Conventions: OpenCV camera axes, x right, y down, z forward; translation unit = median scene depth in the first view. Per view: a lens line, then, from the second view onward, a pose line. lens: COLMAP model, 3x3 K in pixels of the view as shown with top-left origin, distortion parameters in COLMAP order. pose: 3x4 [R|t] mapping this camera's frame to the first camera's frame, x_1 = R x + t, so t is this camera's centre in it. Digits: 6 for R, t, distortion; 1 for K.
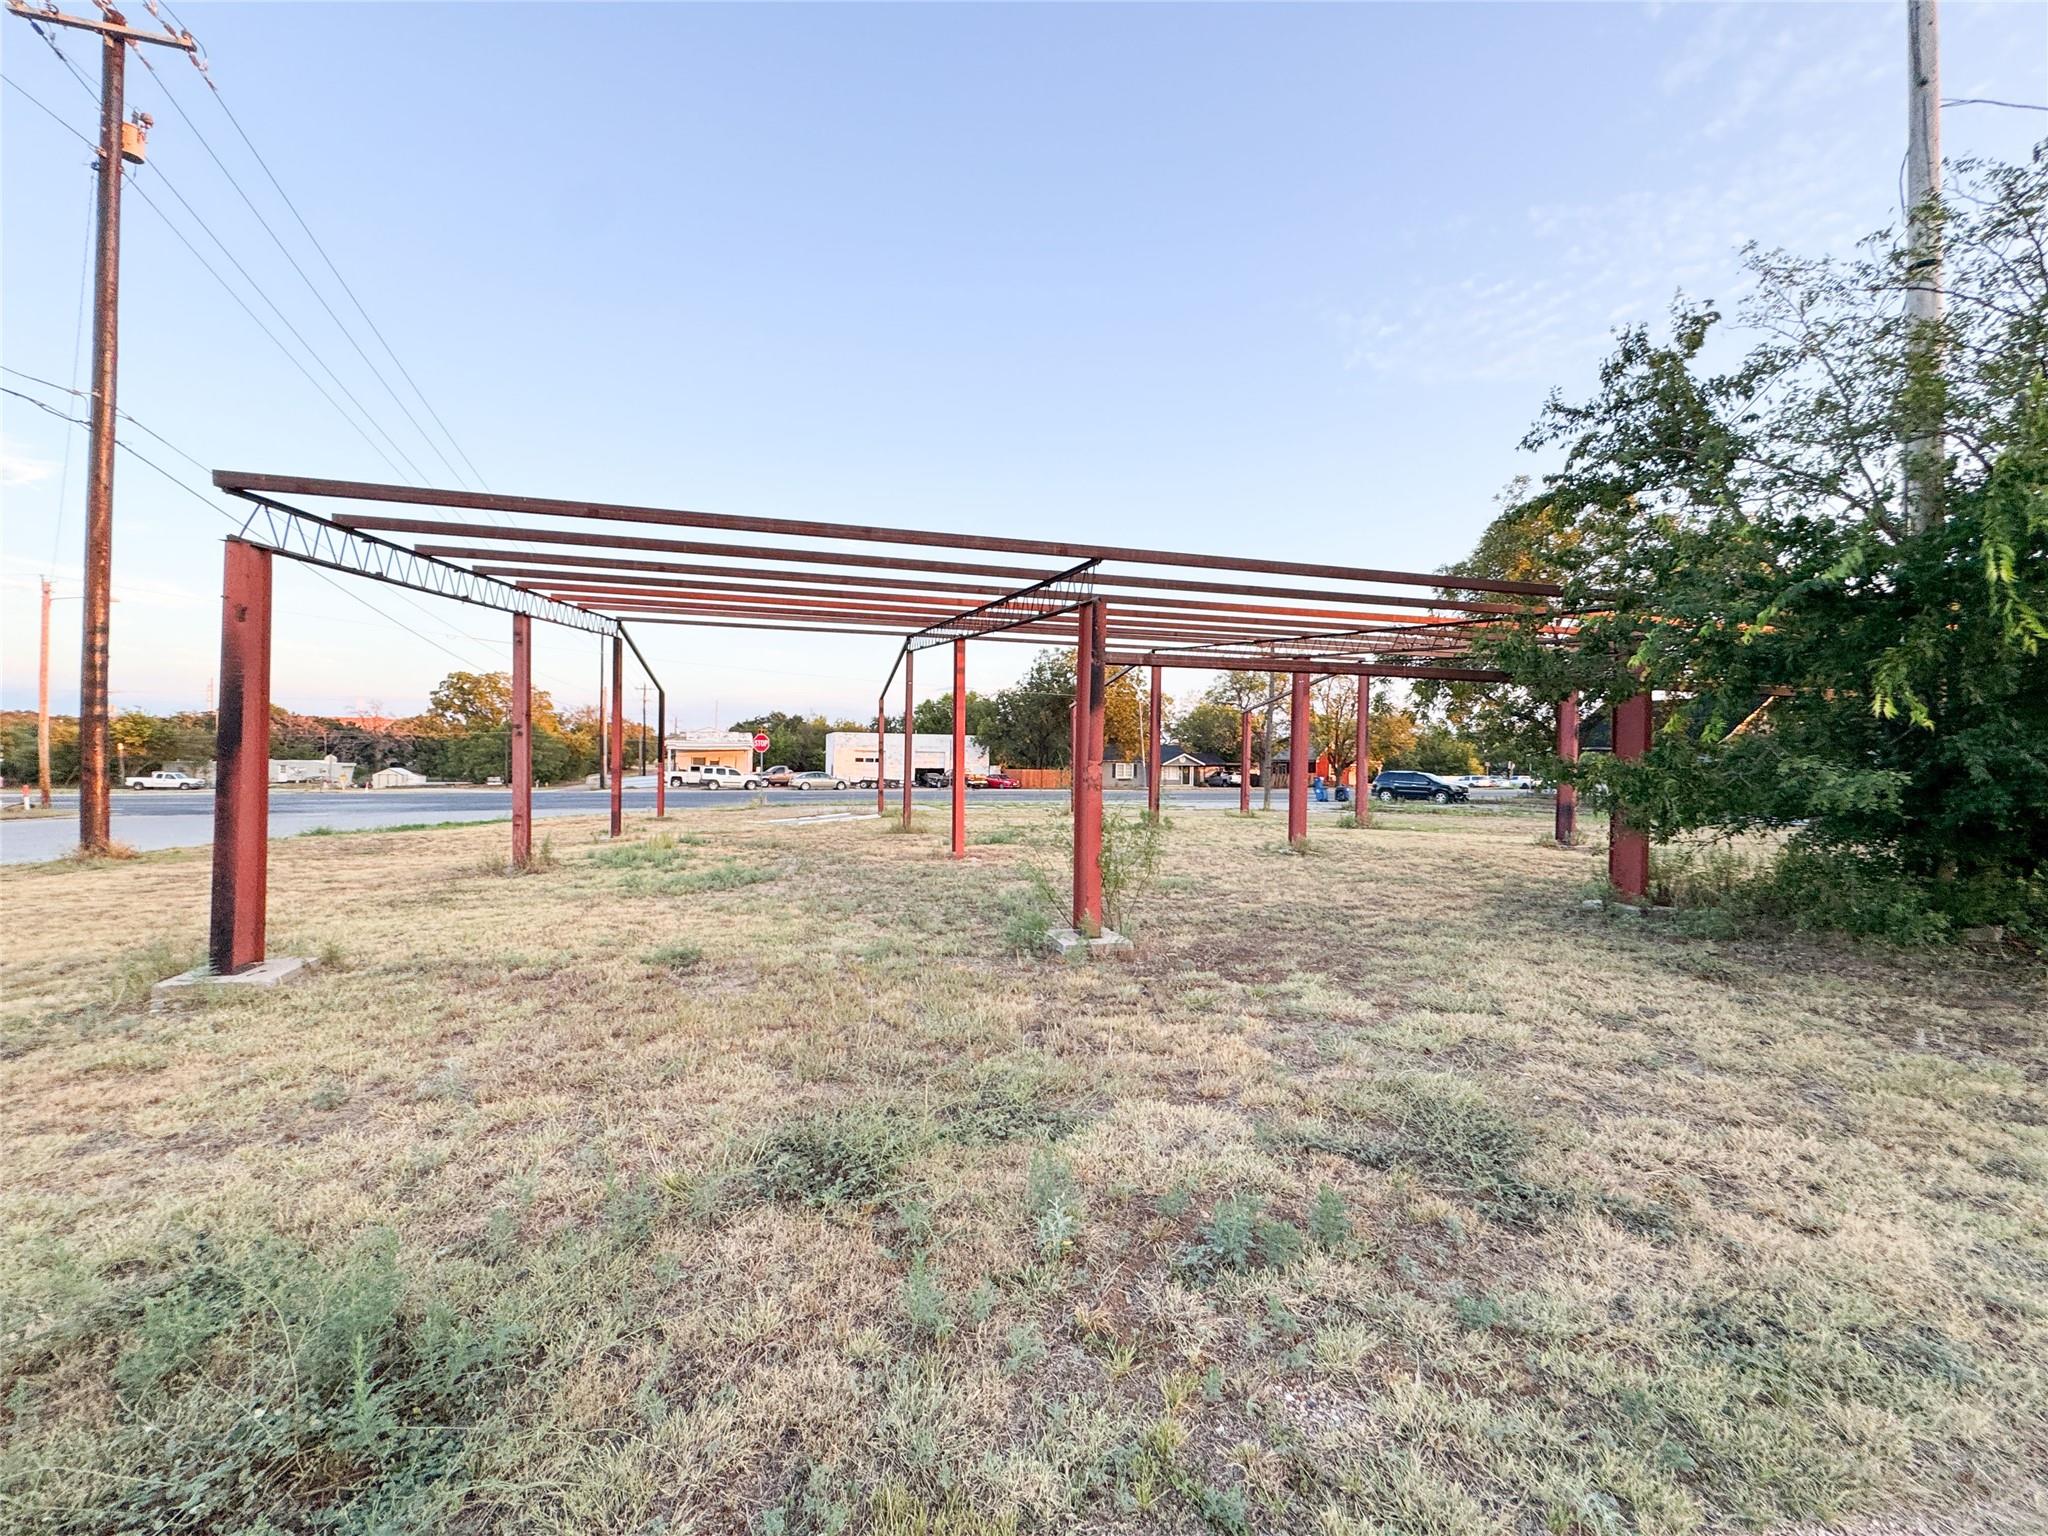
lens RADIAL K [[815.3, 0, 1027.7], [0, 815.3, 765.3], [0, 0, 1]] dist [-0.003050, -0.000215]
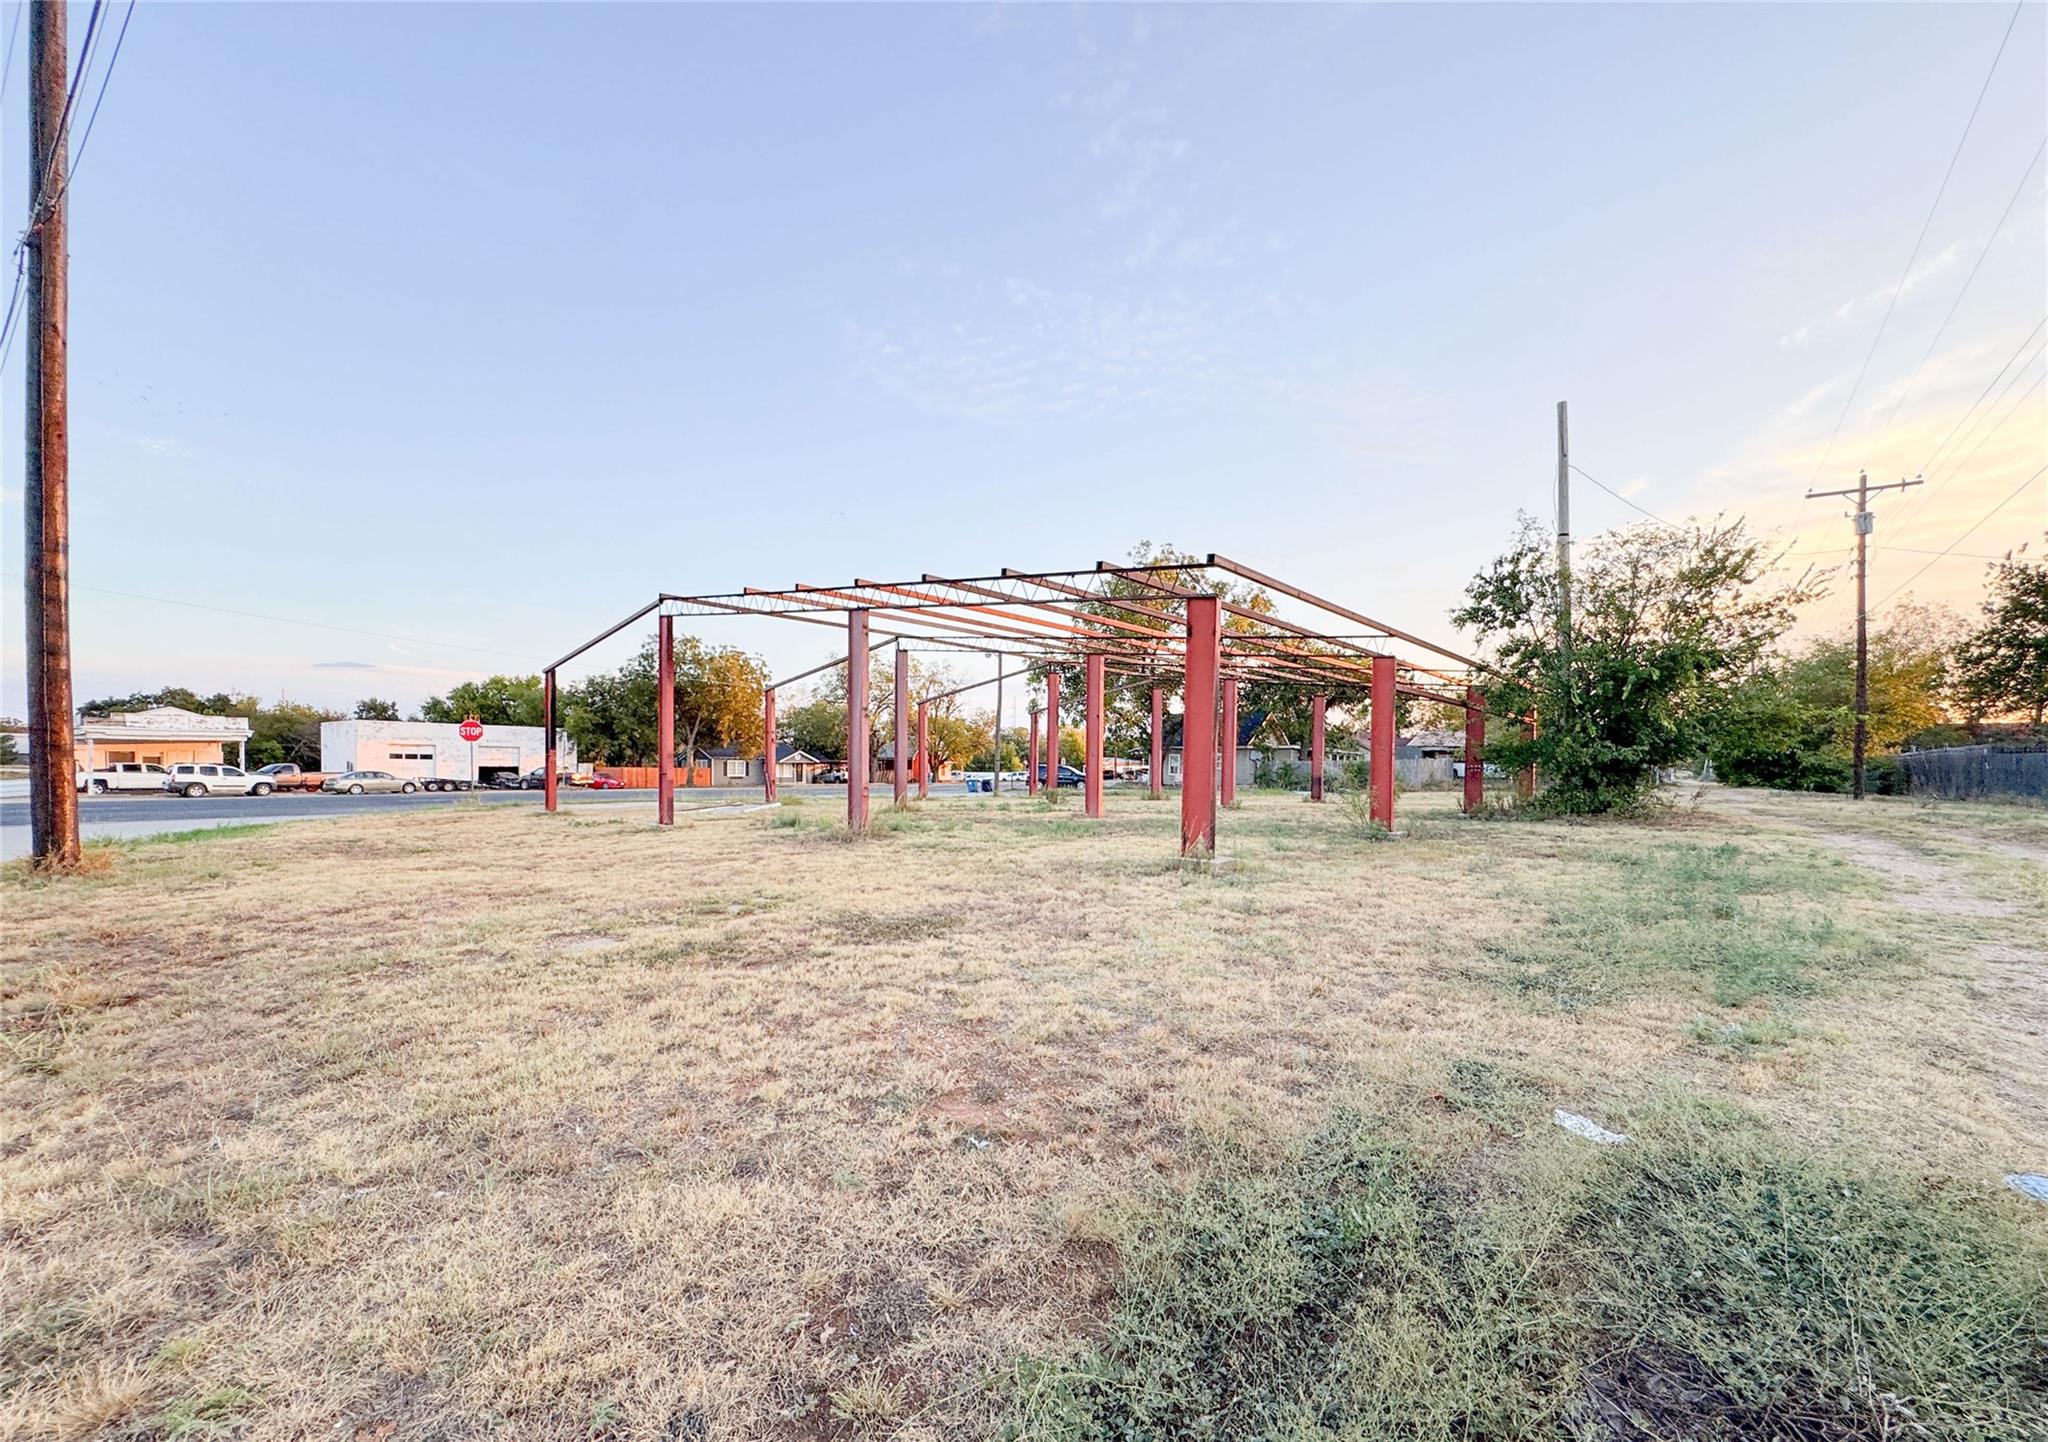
lens RADIAL K [[836.6, 0, 1040.4], [0, 836.6, 775.0], [0, 0, 1]] dist [0.000398, 0.000083]
pose [[0.821727, -0.009881, 0.569796, -0.144362], [0.003014, 0.999911, 0.012994, 0.002675], [-0.569874, -0.008960, 0.821683, -0.012292]]
